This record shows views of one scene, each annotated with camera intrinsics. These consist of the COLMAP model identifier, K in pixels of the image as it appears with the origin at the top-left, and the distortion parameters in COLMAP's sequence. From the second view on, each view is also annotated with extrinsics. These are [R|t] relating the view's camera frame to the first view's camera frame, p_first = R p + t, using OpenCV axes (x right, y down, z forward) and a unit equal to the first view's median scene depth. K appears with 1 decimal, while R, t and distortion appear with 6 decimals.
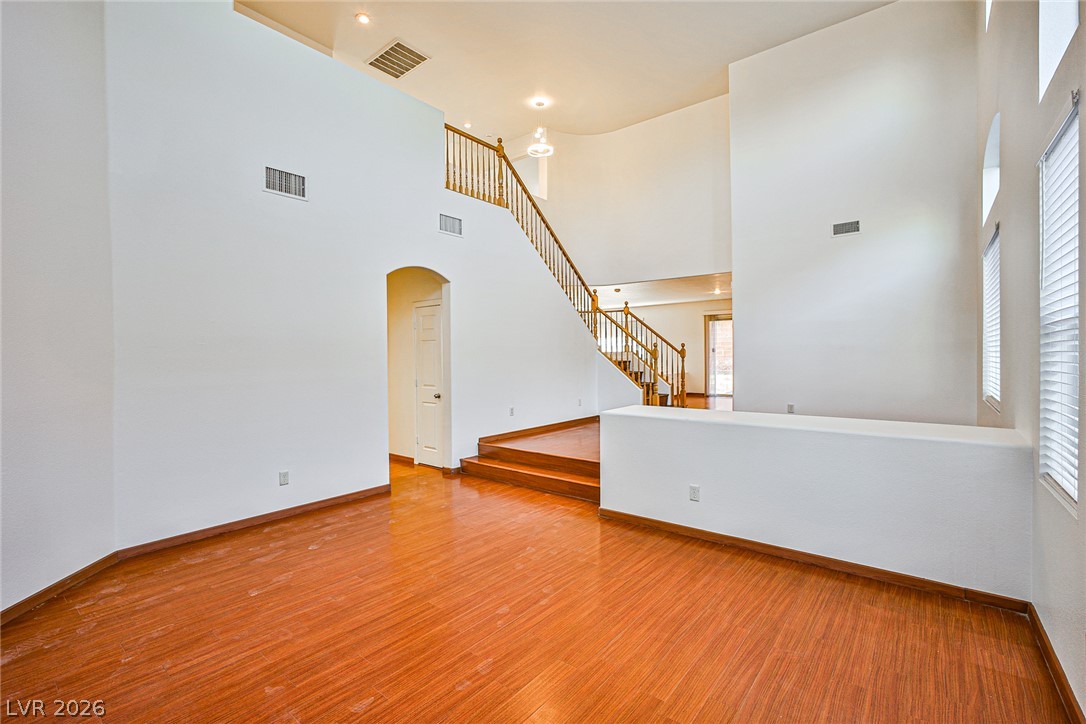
lens RADIAL K [[486.4, 0, 552.1], [0, 486.4, 353.5], [0, 0, 1]] dist [-0.031313, 0.008557]
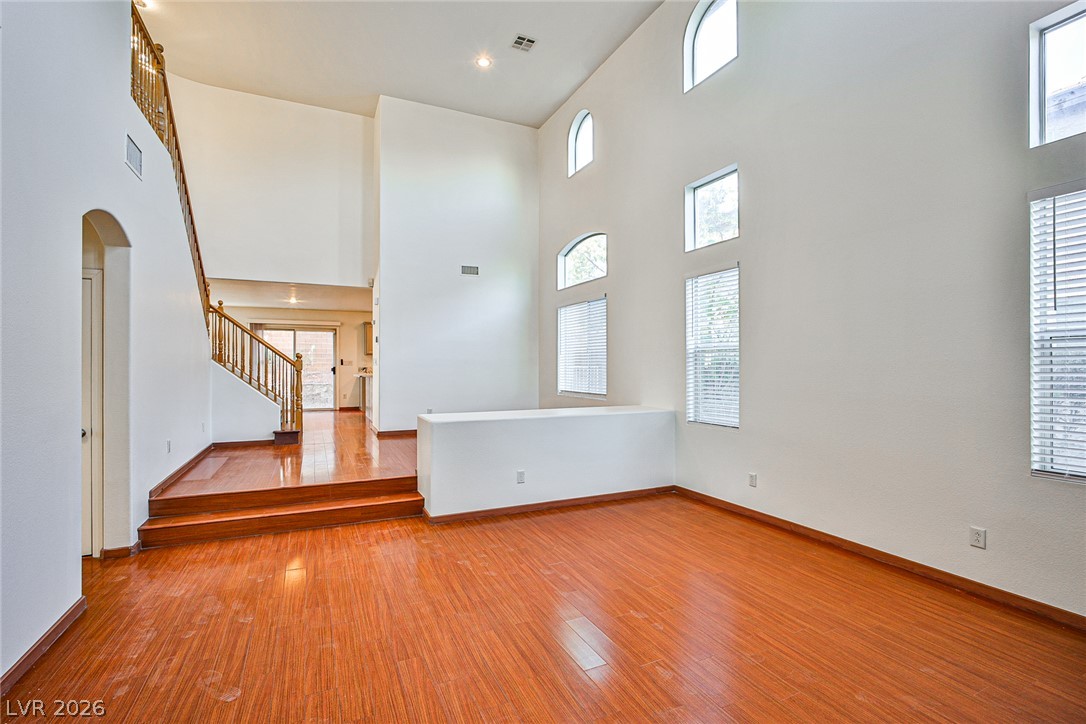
lens RADIAL K [[486.4, 0, 550.6], [0, 486.4, 367.5], [0, 0, 1]] dist [-0.031313, 0.008557]
pose [[0.427403, 0.011690, 0.903986, -0.750109], [-0.009638, 0.999918, -0.008374, 0.015074], [-0.904010, -0.005134, 0.427481, 0.371531]]
